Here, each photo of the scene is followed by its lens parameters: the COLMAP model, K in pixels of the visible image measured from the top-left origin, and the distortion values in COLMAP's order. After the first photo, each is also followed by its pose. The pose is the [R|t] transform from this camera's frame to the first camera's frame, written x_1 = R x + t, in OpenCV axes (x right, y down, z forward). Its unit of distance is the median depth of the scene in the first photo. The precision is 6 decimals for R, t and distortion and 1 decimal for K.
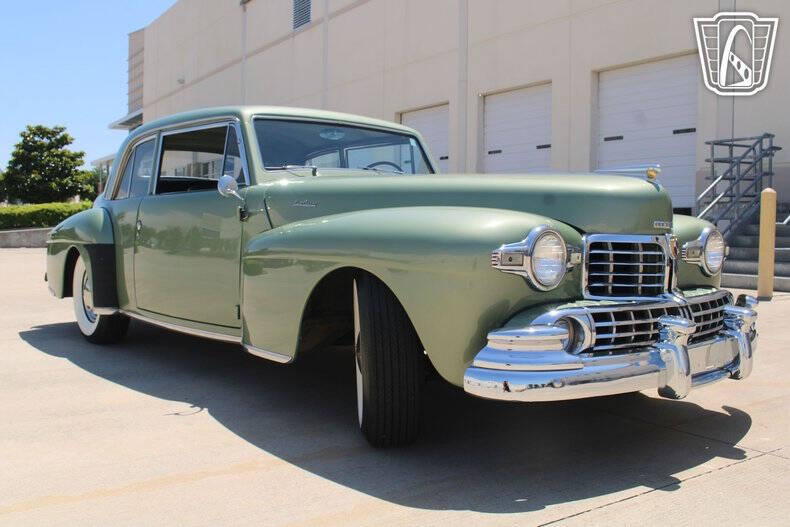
lens RADIAL K [[771.6, 0, 393.7], [0, 771.6, 263.7], [0, 0, 1]] dist [-0.069067, 0.000000]
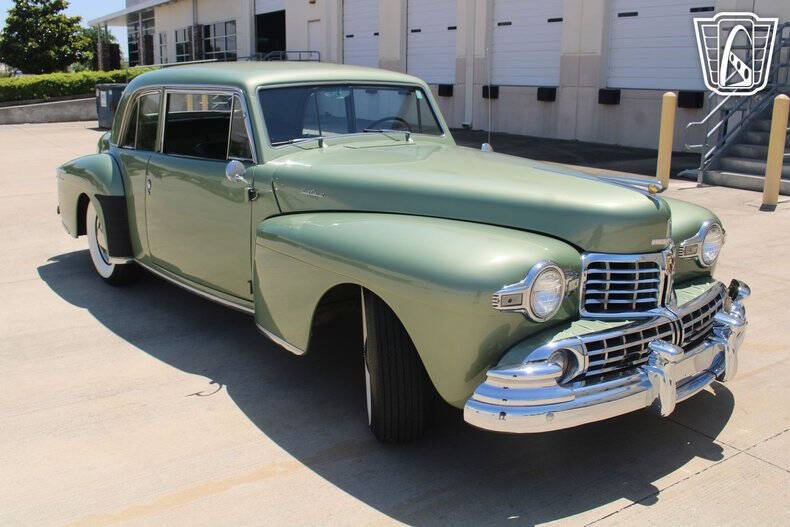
lens RADIAL K [[771.6, 0, 396.2], [0, 771.6, 268.9], [0, 0, 1]] dist [-0.069067, 0.000000]
pose [[0.999971, -0.002535, -0.007228, 0.002602], [0.003908, 0.980432, 0.196818, -0.174670], [0.006588, -0.196841, 0.980413, -0.016196]]
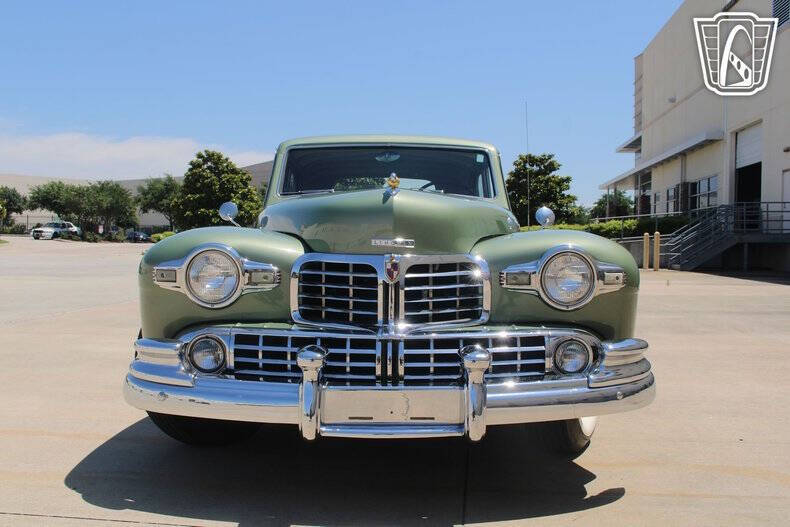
lens RADIAL K [[771.6, 0, 393.6], [0, 771.6, 262.3], [0, 0, 1]] dist [-0.069067, 0.000000]
pose [[0.770399, 0.017106, -0.637333, 0.727920], [-0.036362, 0.999192, -0.017136, -0.011829], [0.636525, 0.036377, 0.770398, 0.267494]]
